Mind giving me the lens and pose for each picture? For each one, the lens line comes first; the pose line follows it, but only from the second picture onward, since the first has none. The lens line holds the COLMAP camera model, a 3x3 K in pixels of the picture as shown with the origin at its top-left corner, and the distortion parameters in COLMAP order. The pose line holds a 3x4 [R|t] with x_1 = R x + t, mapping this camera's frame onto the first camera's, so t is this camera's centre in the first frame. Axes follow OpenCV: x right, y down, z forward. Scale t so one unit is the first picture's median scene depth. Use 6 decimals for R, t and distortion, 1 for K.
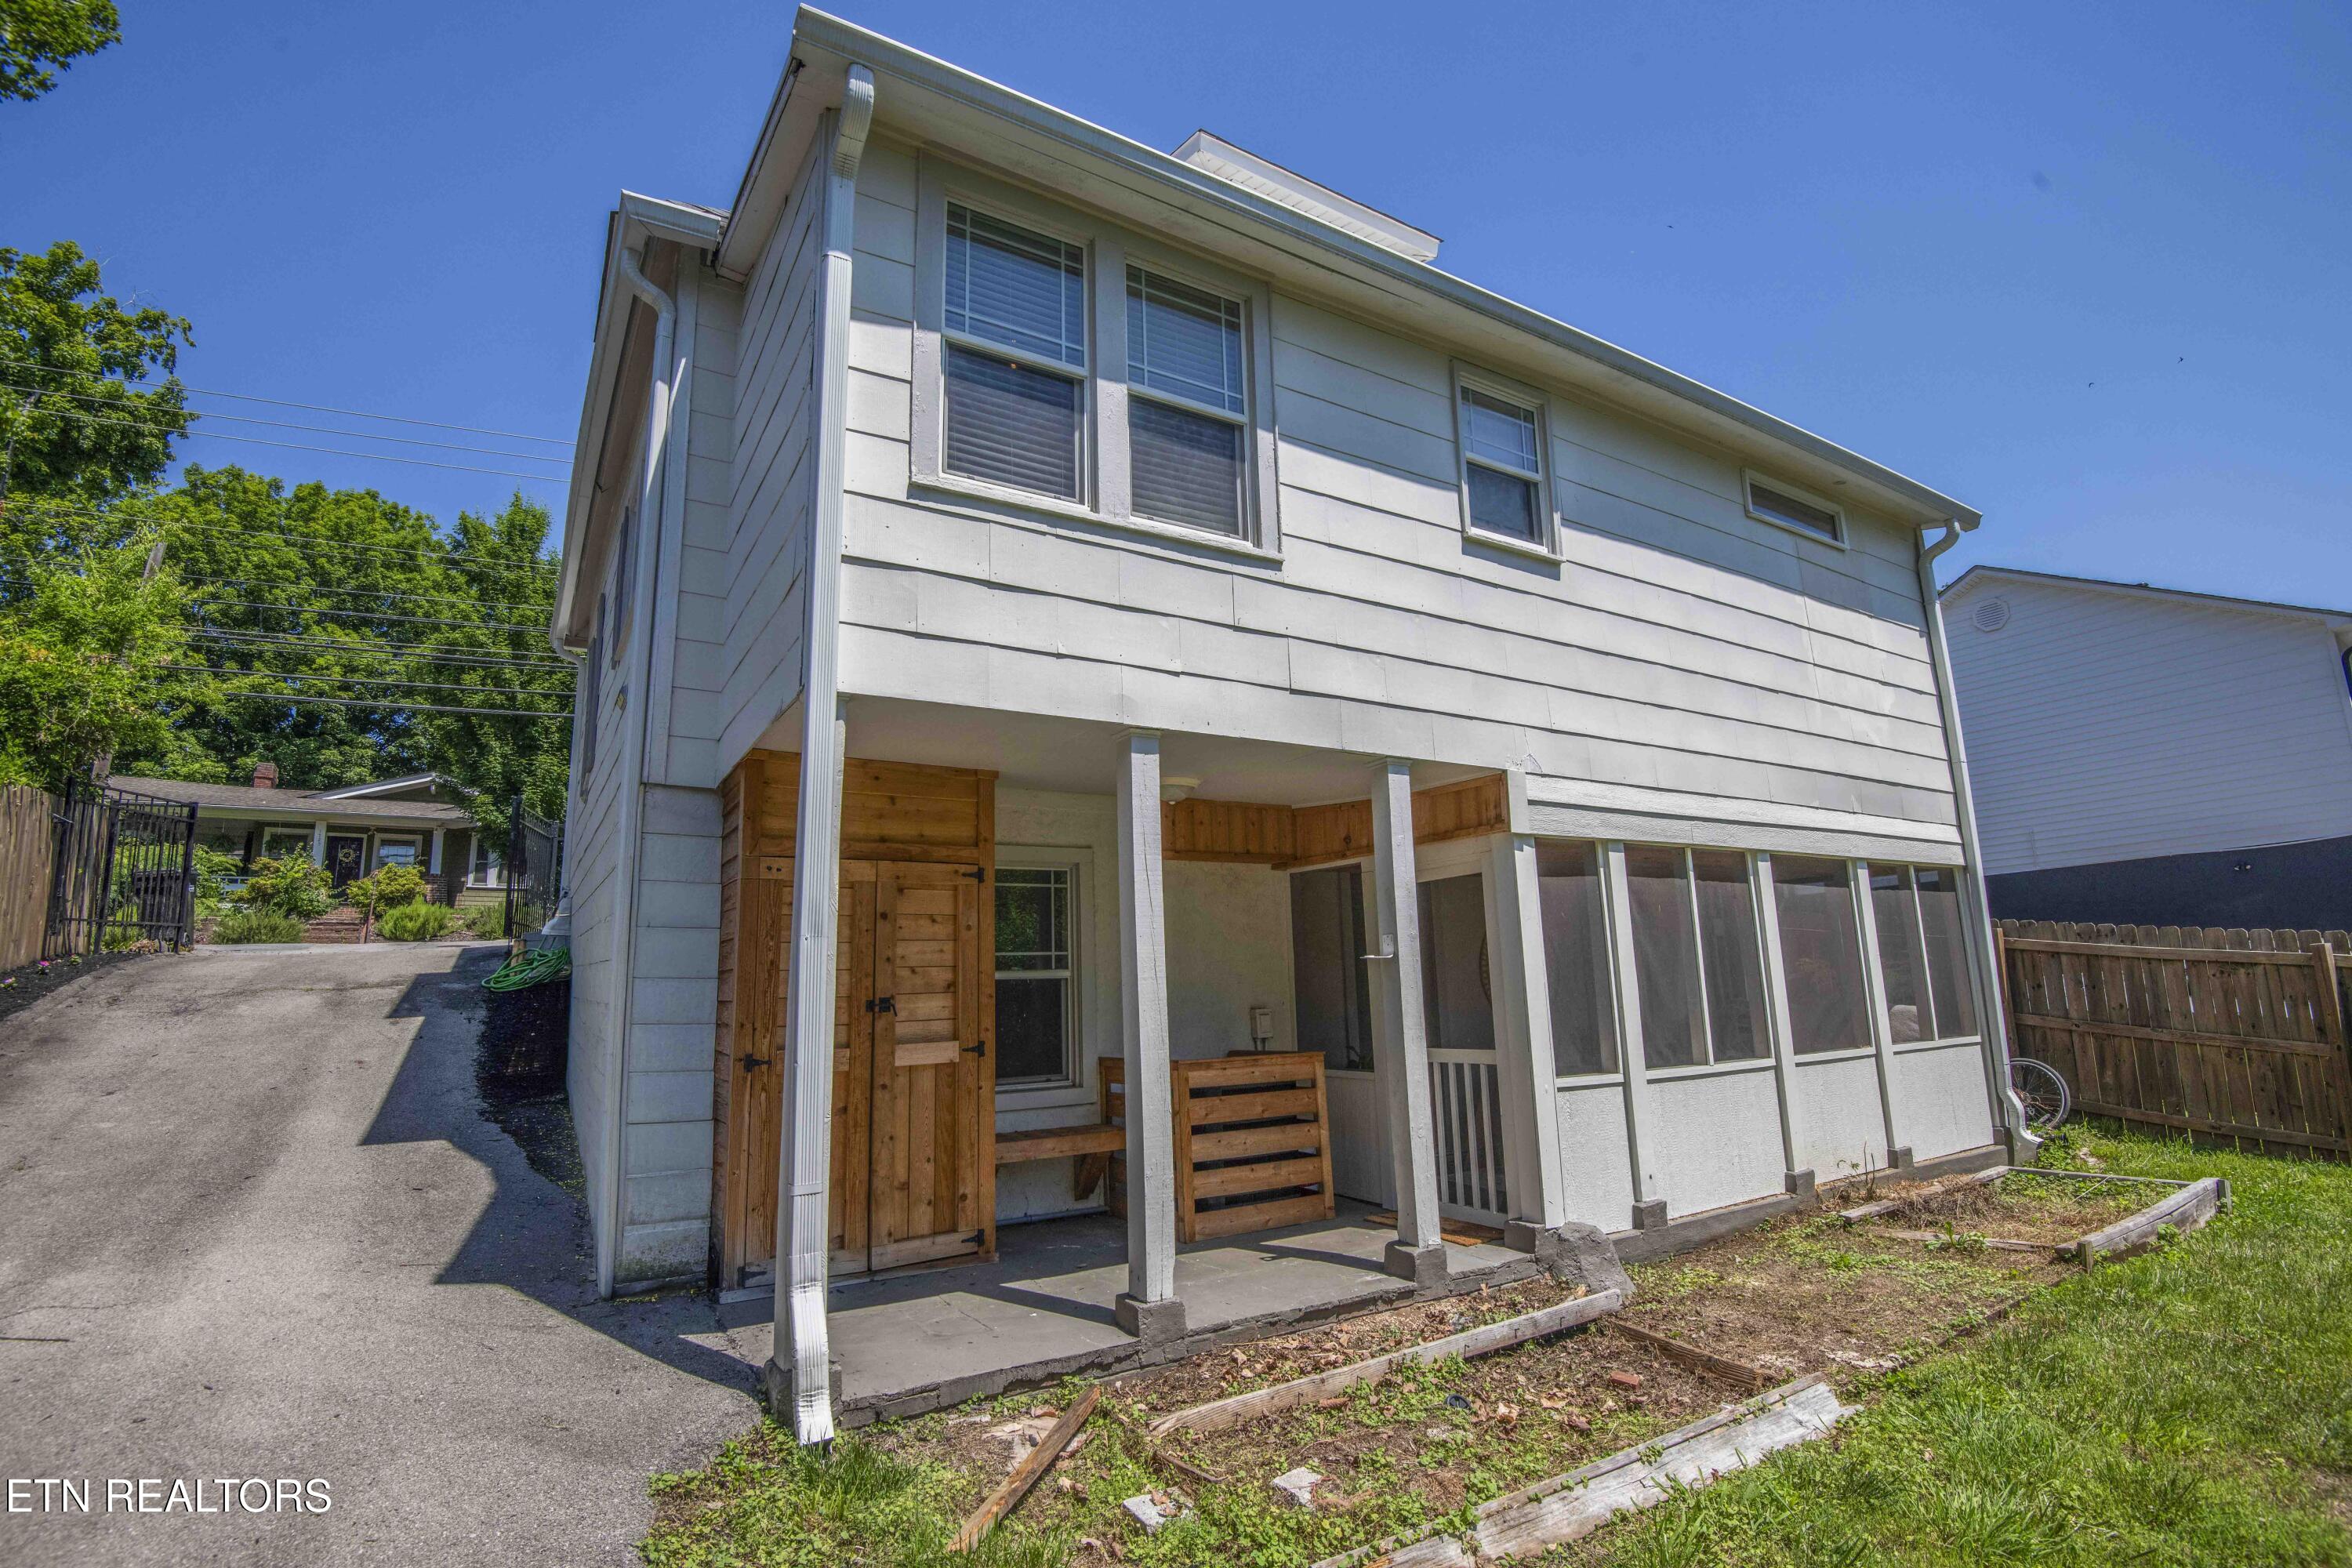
lens RADIAL K [[1089.4, 0, 1155.1], [0, 1089.4, 780.3], [0, 0, 1]] dist [-0.027049, -0.010142]
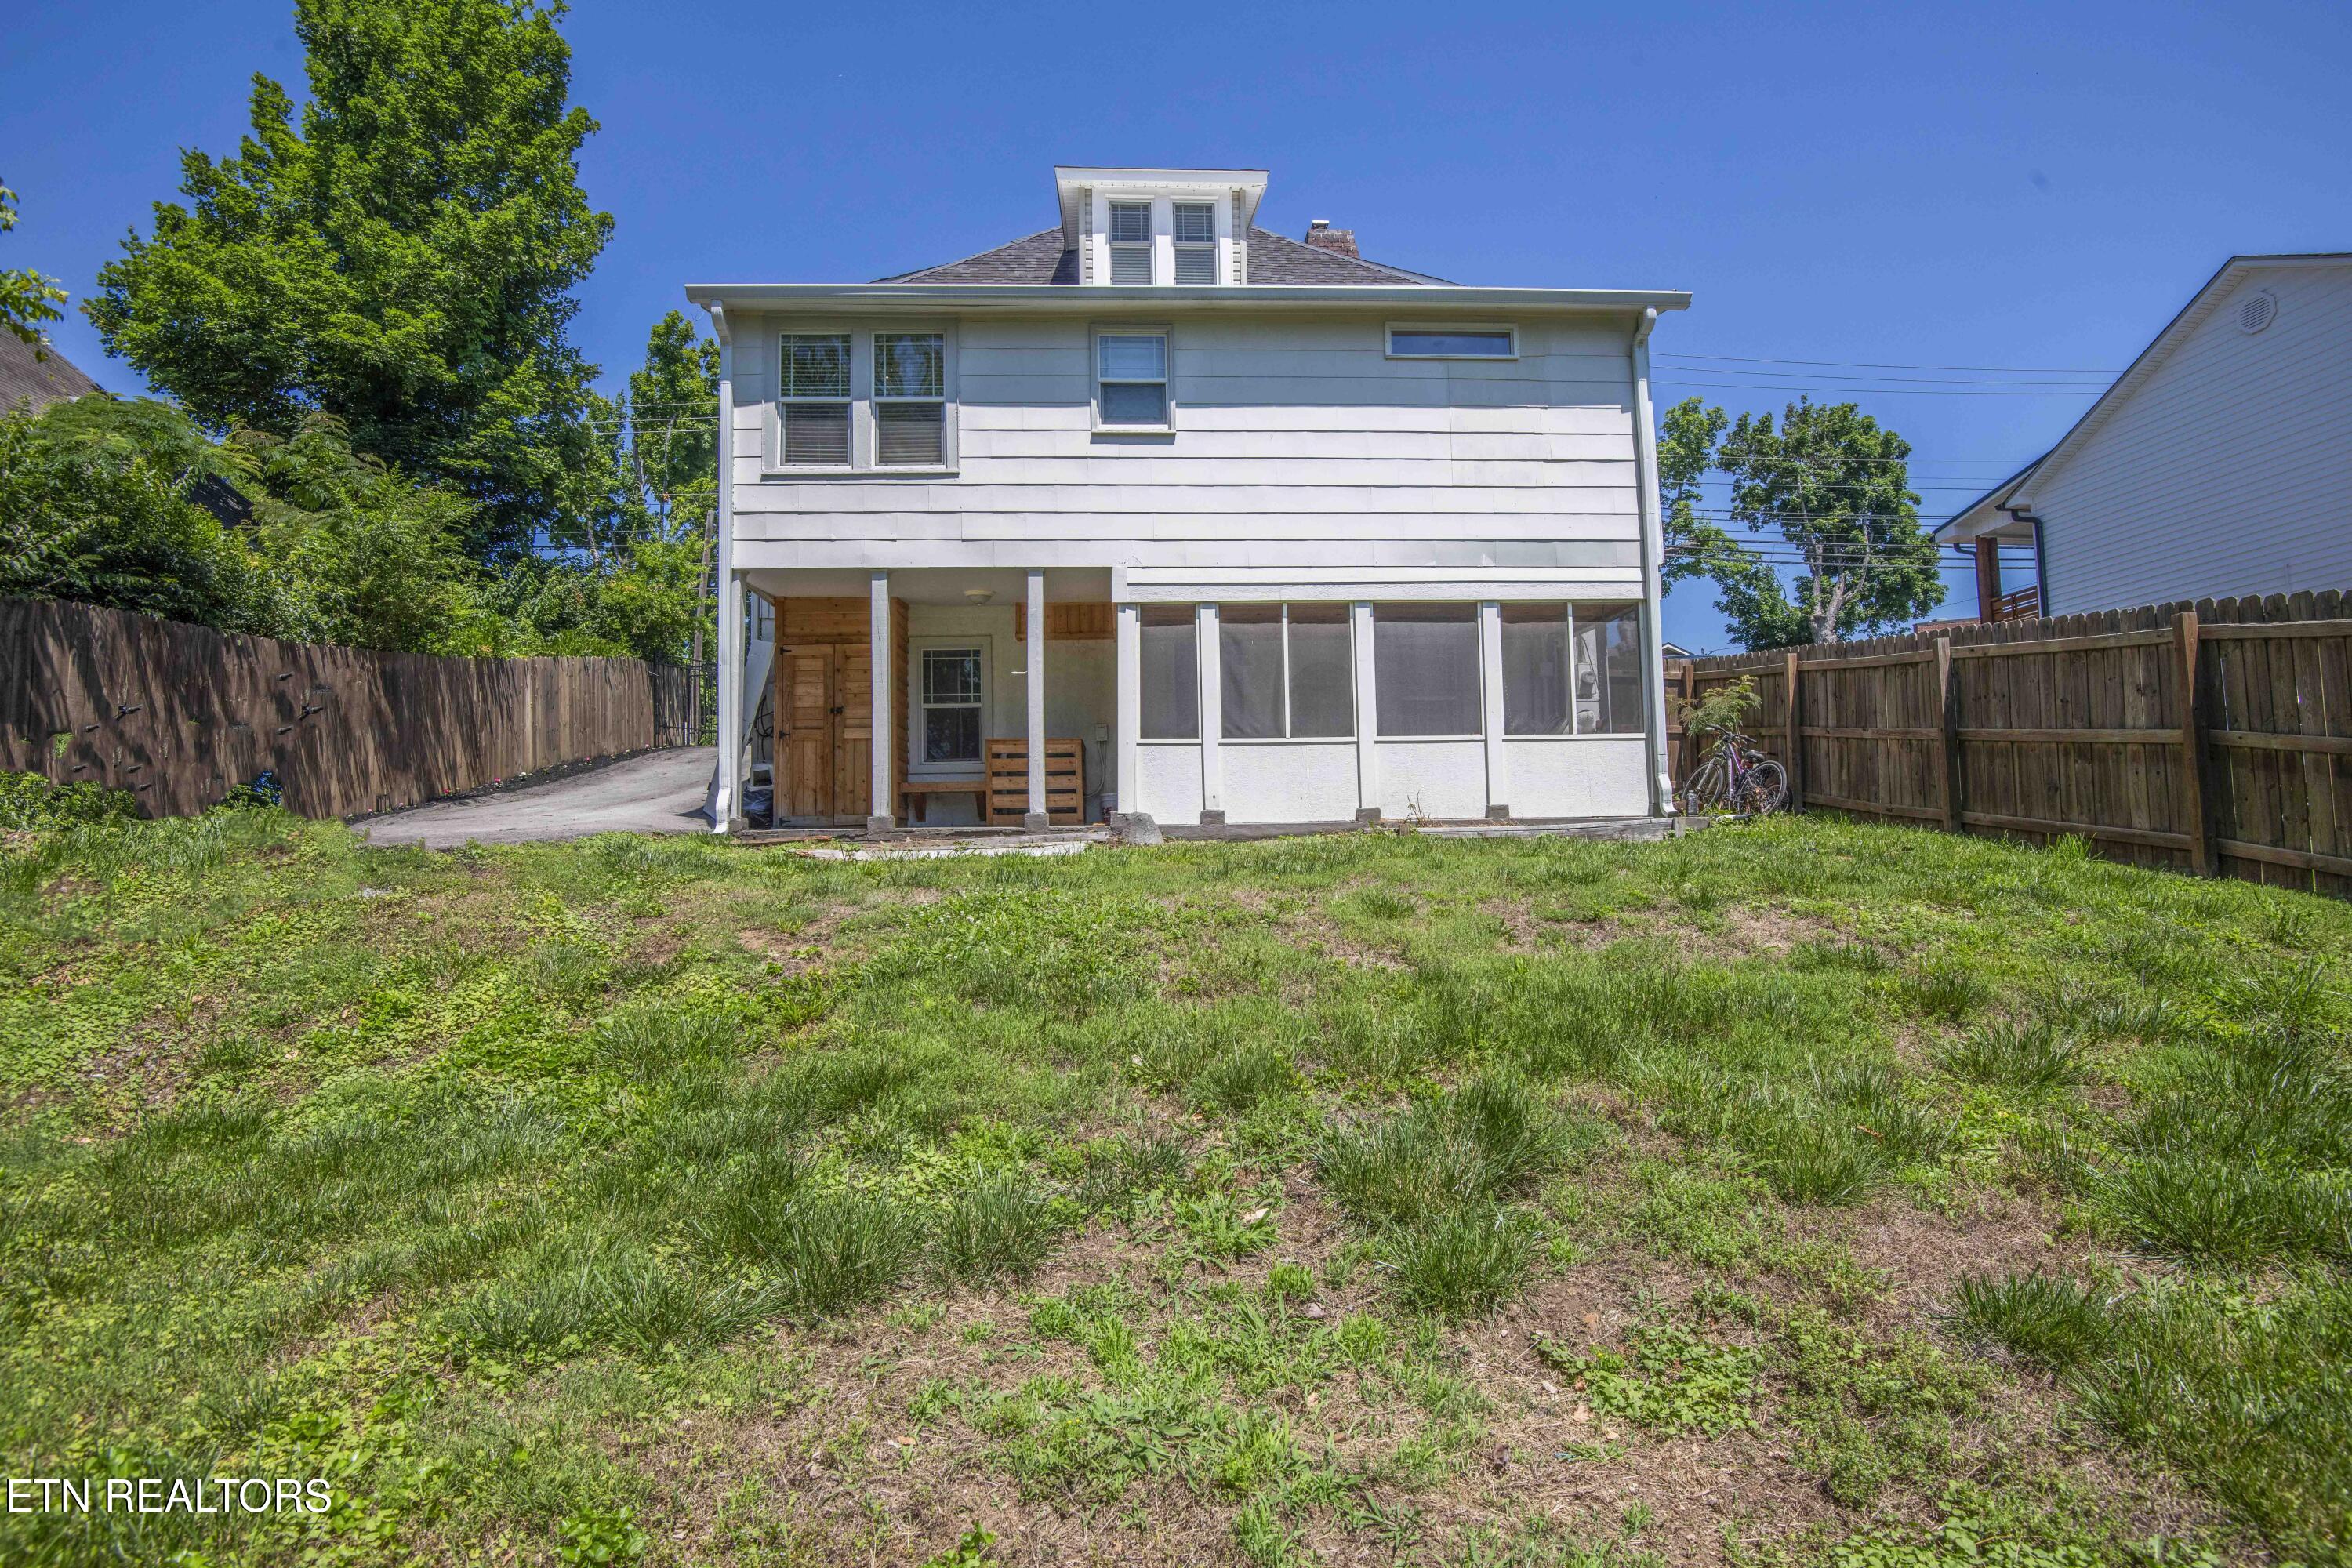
lens RADIAL K [[1089.4, 0, 1190.2], [0, 1089.4, 800.2], [0, 0, 1]] dist [-0.027049, -0.010142]
pose [[0.885157, -0.012413, -0.465128, 1.196755], [0.085025, 0.987127, 0.135463, 0.129931], [0.457459, -0.159453, 0.874818, -0.522917]]
